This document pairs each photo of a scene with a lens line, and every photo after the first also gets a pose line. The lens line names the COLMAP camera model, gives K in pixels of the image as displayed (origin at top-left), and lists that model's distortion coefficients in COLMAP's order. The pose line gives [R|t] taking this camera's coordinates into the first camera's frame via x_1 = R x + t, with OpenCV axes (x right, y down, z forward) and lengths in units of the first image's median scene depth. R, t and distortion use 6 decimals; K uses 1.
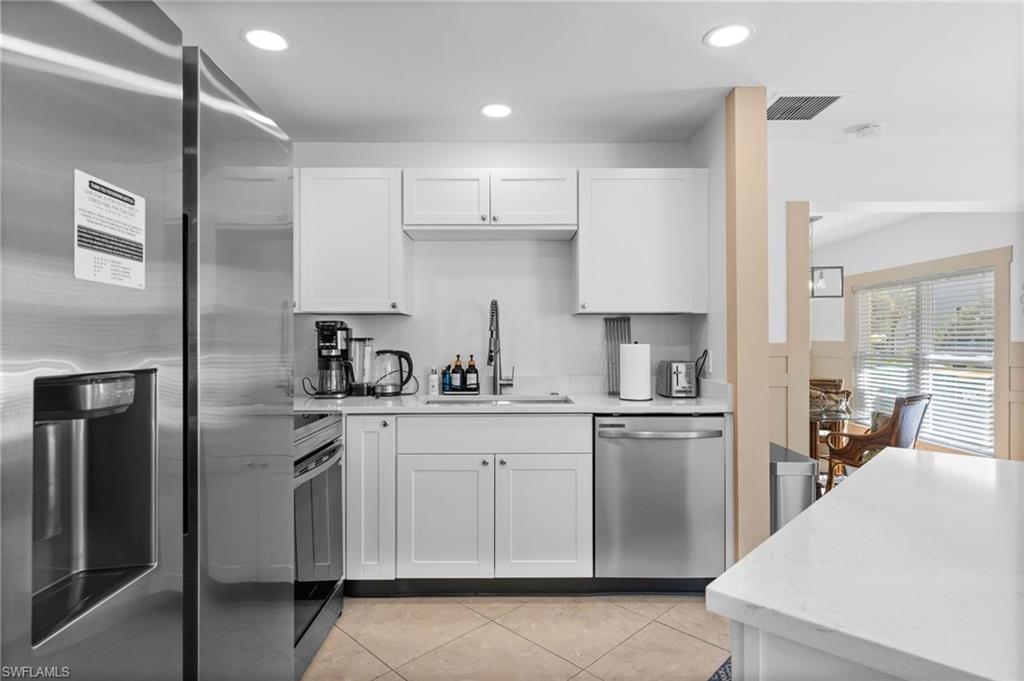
lens RADIAL K [[497.3, 0, 512.0], [0, 497.3, 340.5], [0, 0, 1]] dist [-0.033082, 0.000346]
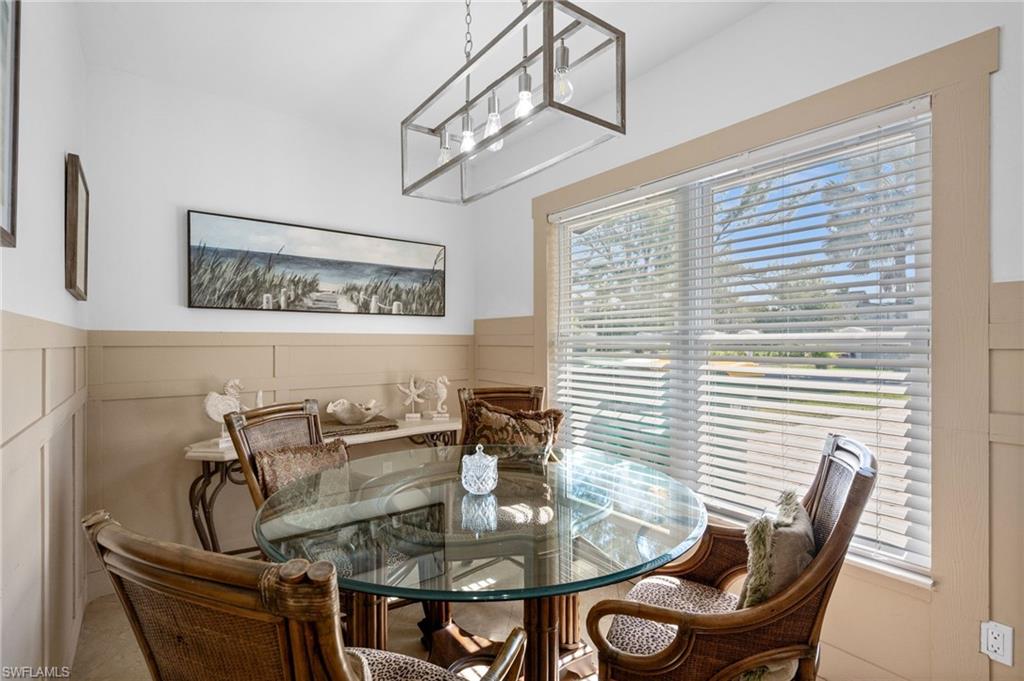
lens RADIAL K [[464.5, 0, 512.0], [0, 464.5, 340.5], [0, 0, 1]] dist [-0.004795, -0.000405]
pose [[0.769098, 0.006591, 0.639097, 0.719202], [-0.002226, 0.999968, -0.007634, 0.073010], [-0.639127, 0.004449, 0.769088, 1.355174]]
